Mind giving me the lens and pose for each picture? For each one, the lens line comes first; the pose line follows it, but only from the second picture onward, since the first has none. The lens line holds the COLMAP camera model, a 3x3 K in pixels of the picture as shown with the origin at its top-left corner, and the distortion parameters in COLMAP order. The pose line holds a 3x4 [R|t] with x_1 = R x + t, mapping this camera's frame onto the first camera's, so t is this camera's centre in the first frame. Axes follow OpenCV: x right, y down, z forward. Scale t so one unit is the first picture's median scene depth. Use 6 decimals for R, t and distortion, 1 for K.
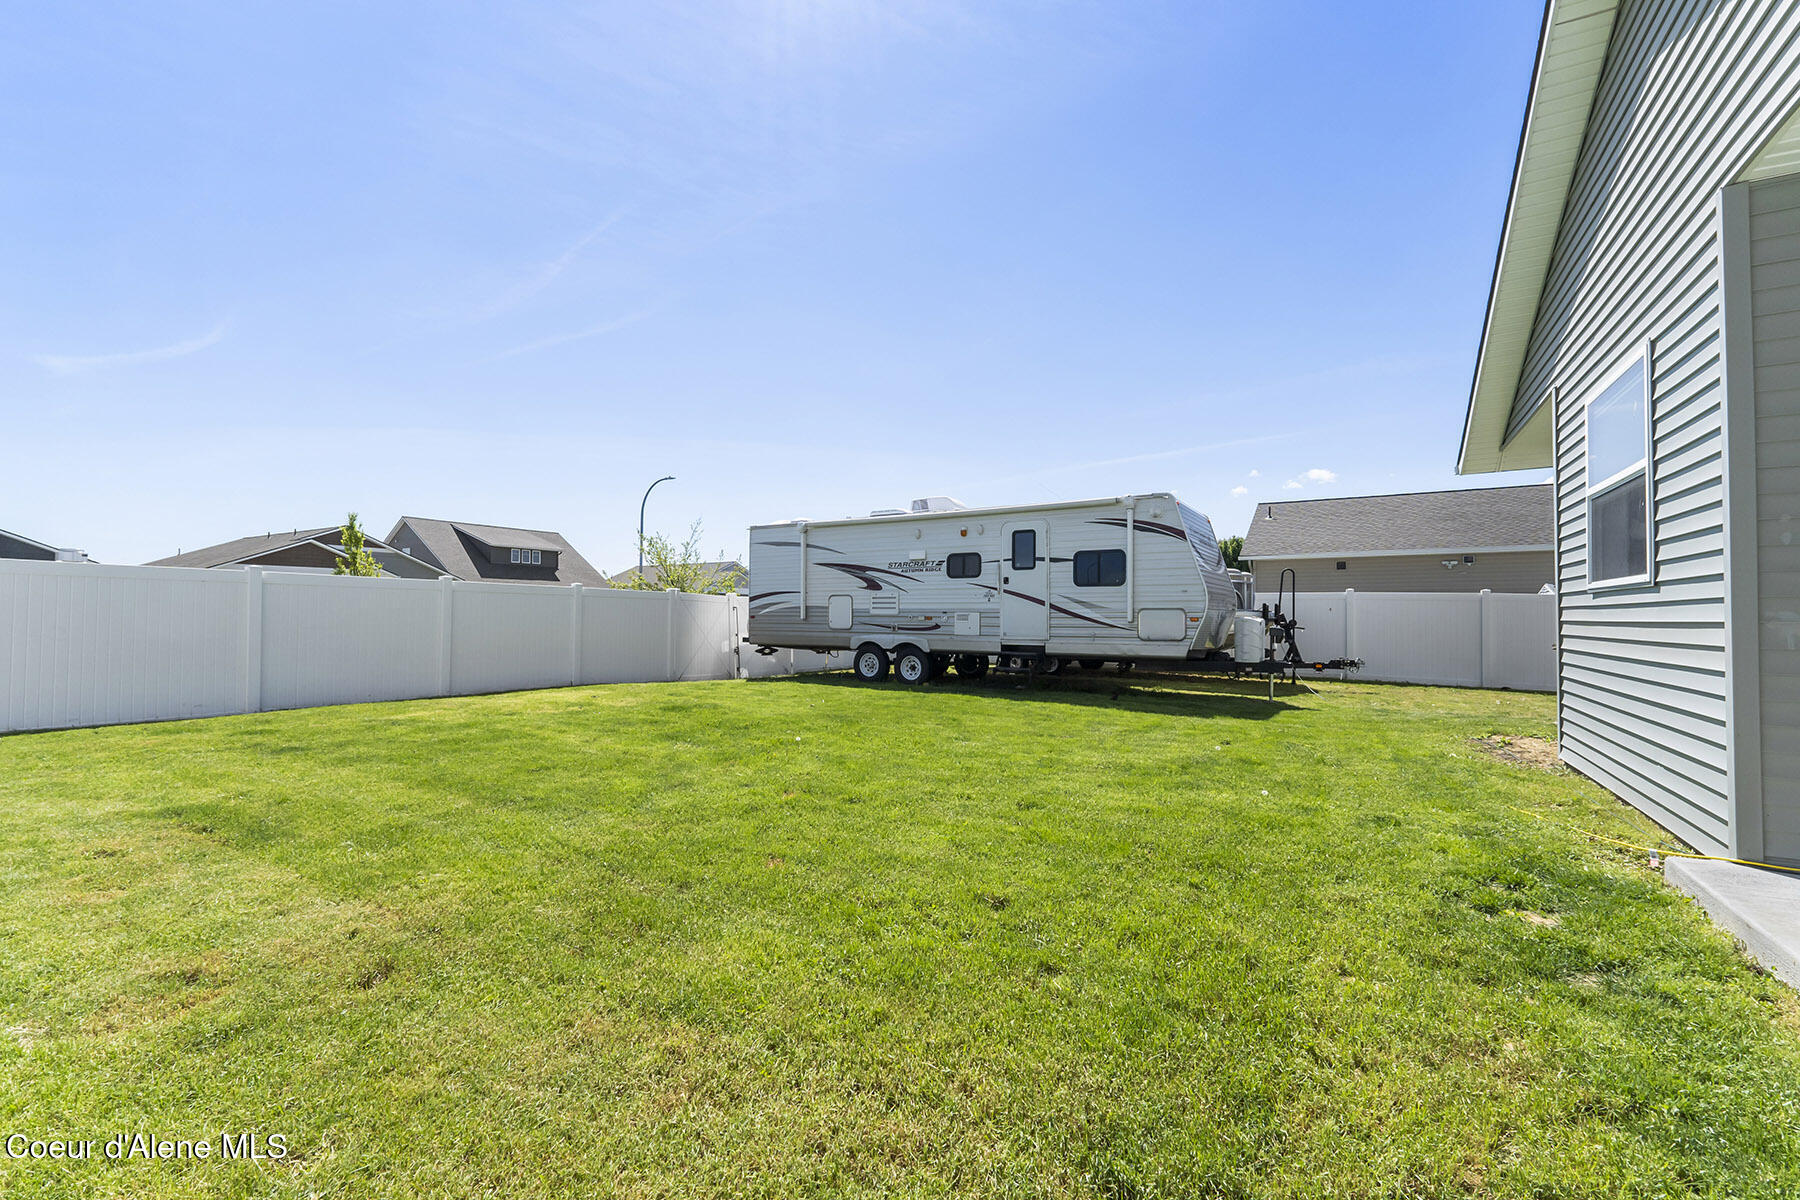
lens RADIAL K [[771.7, 0, 899.8], [0, 771.7, 606.3], [0, 0, 1]] dist [0.007312, -0.000663]
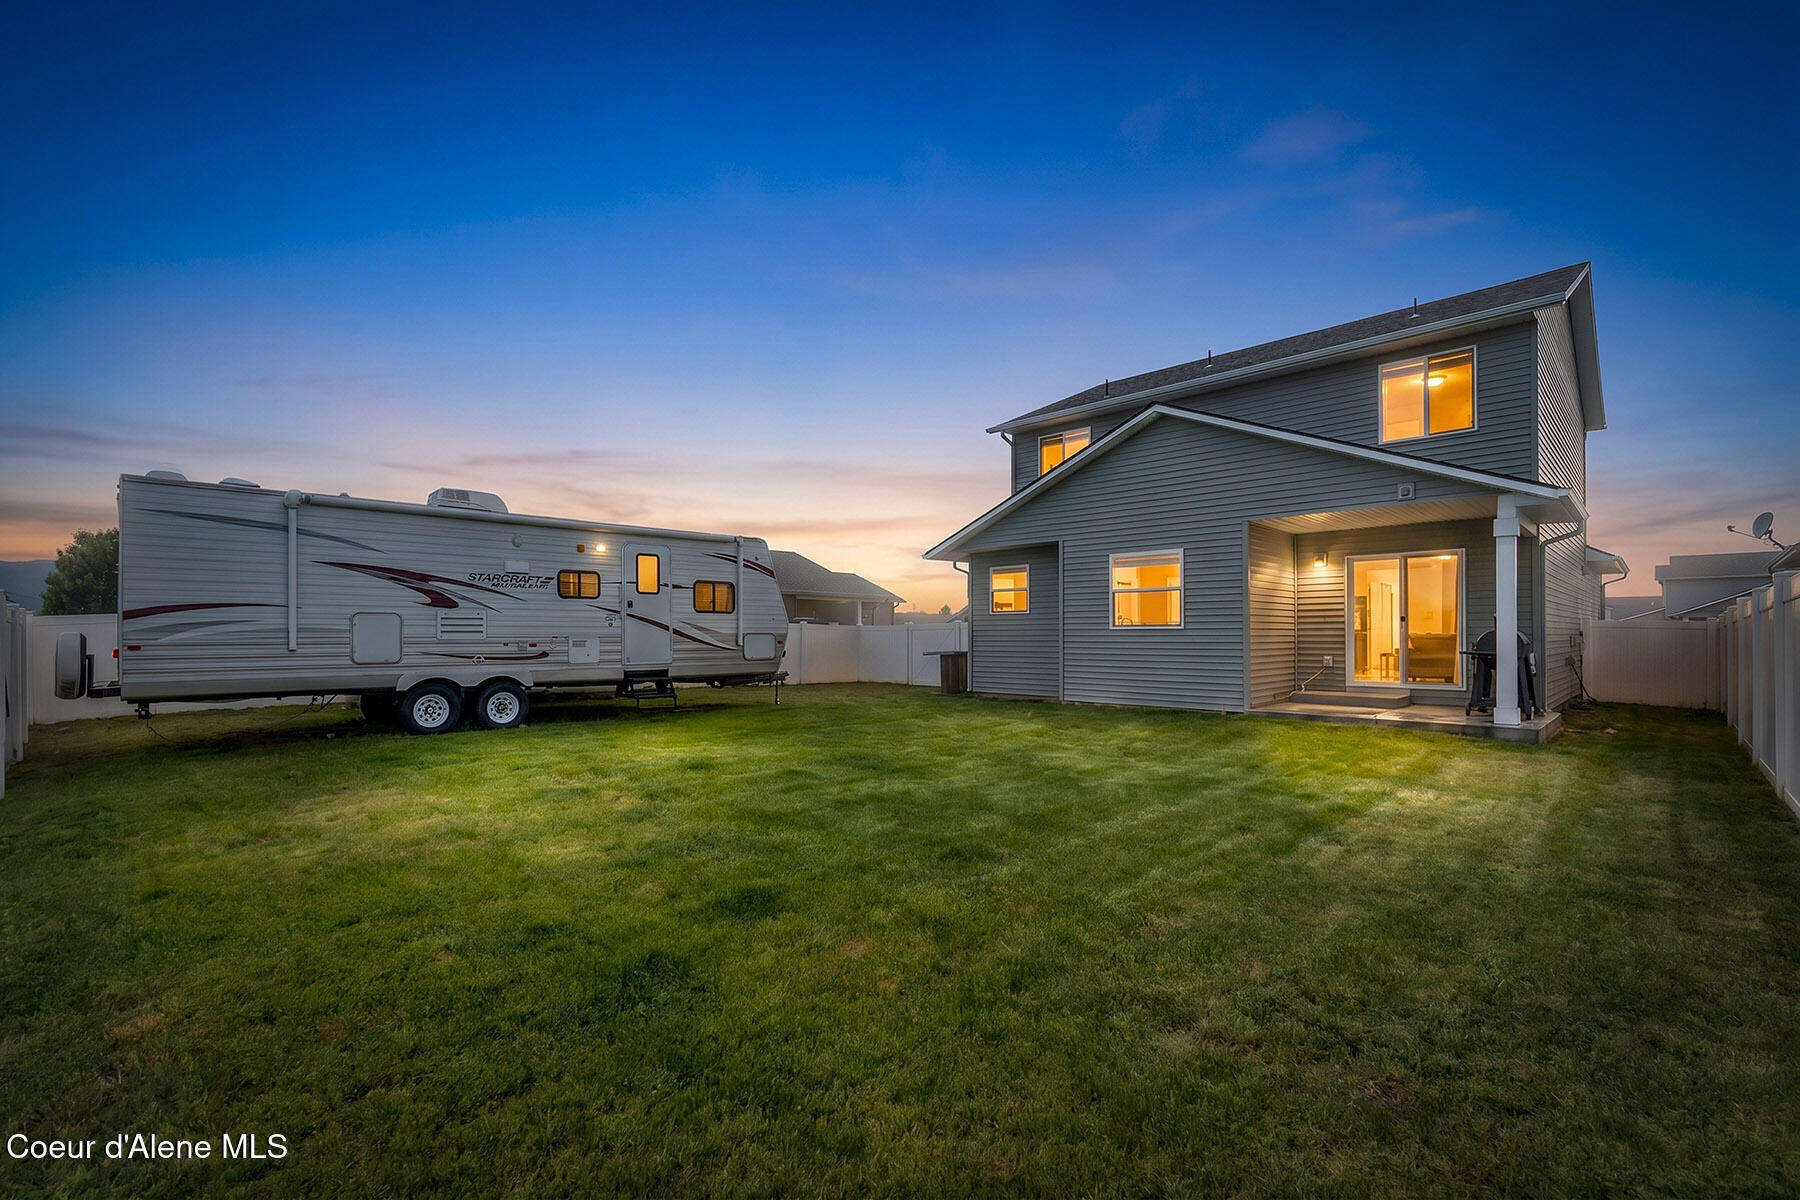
lens RADIAL K [[771.7, 0, 899.6], [0, 771.7, 613.8], [0, 0, 1]] dist [0.007312, -0.000663]
pose [[0.222608, 0.016476, 0.974769, -0.675850], [-0.016612, 0.999776, -0.013105, -0.013428], [-0.974766, -0.013275, 0.222832, 0.427352]]
